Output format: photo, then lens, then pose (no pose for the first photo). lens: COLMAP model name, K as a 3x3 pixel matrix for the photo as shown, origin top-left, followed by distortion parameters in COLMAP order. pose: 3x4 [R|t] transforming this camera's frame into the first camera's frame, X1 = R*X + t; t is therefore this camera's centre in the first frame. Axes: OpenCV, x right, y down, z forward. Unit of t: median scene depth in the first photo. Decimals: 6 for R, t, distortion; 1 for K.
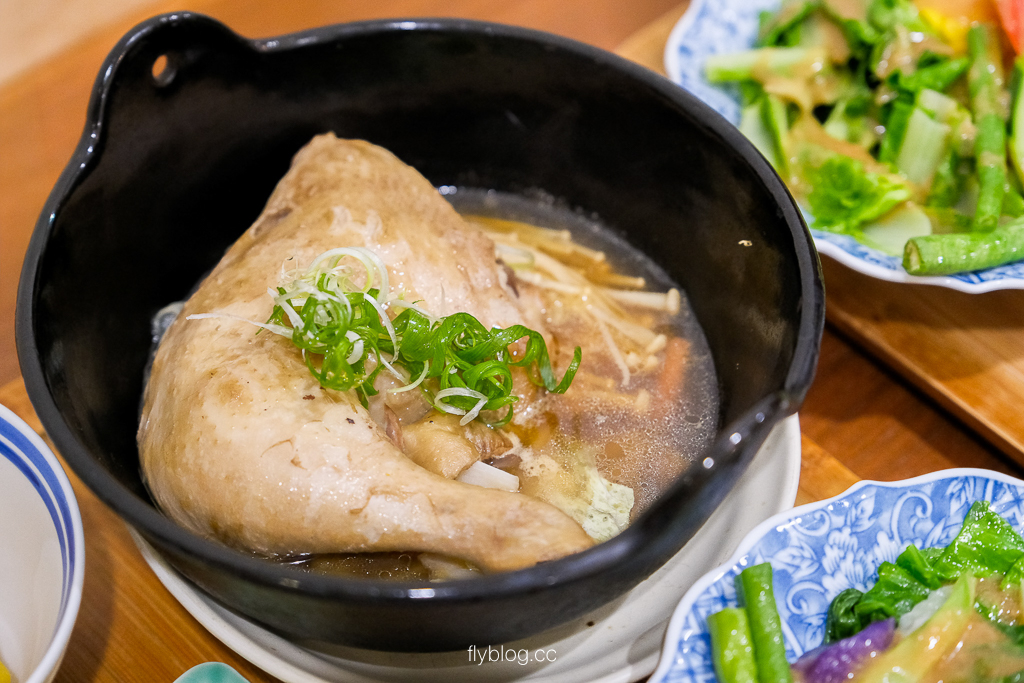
lens RADIAL K [[2111.1, 0, 513.2], [0, 2111.1, 340.5], [0, 0, 1]] dist [0.000787, 0.000000]
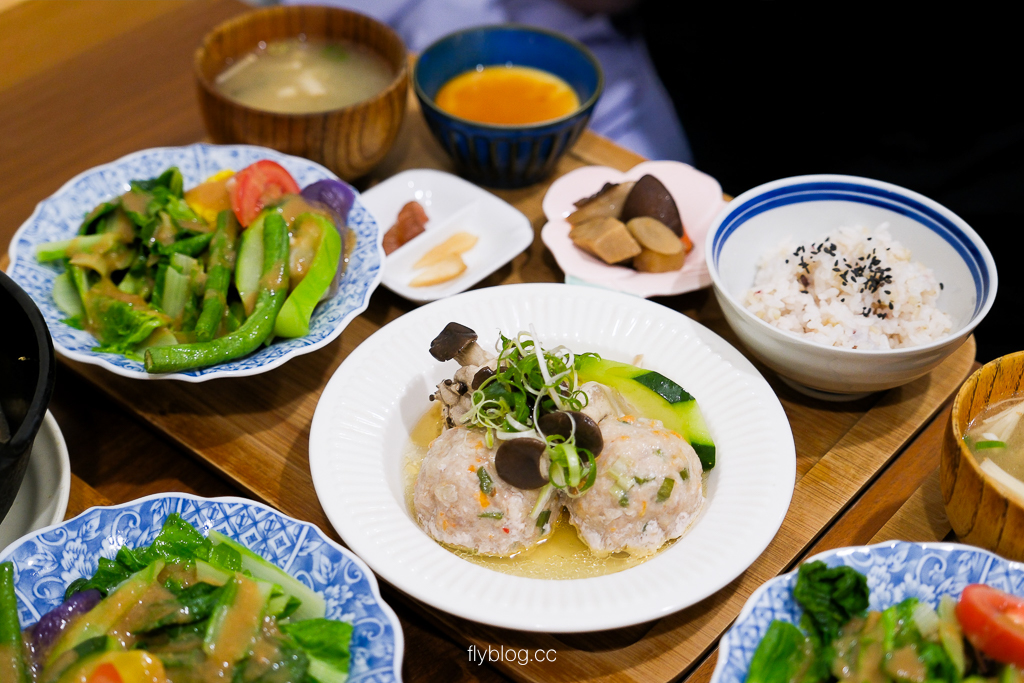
lens RADIAL K [[1678.4, 0, 489.1], [0, 1678.4, 345.6], [0, 0, 1]] dist [-0.032632, 0.000000]
pose [[0.988672, -0.081400, 0.126098, 0.282214], [0.095841, 0.988956, -0.113047, 0.106732], [-0.115504, 0.123852, 0.985555, -0.184758]]
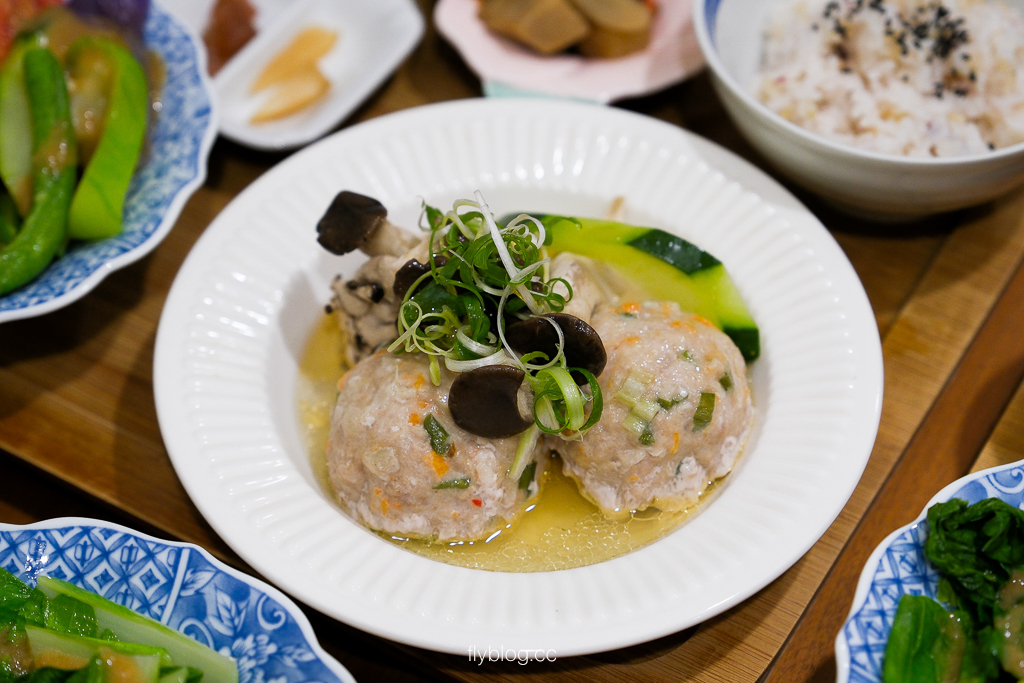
lens RADIAL K [[2316.2, 0, 516.7], [0, 2316.2, 345.9], [0, 0, 1]] dist [-0.038917, 0.000000]
pose [[0.948997, -0.226278, 0.219554, 0.229879], [0.224308, 0.973918, 0.034197, 0.002075], [-0.221566, 0.016795, 0.975001, -0.075479]]
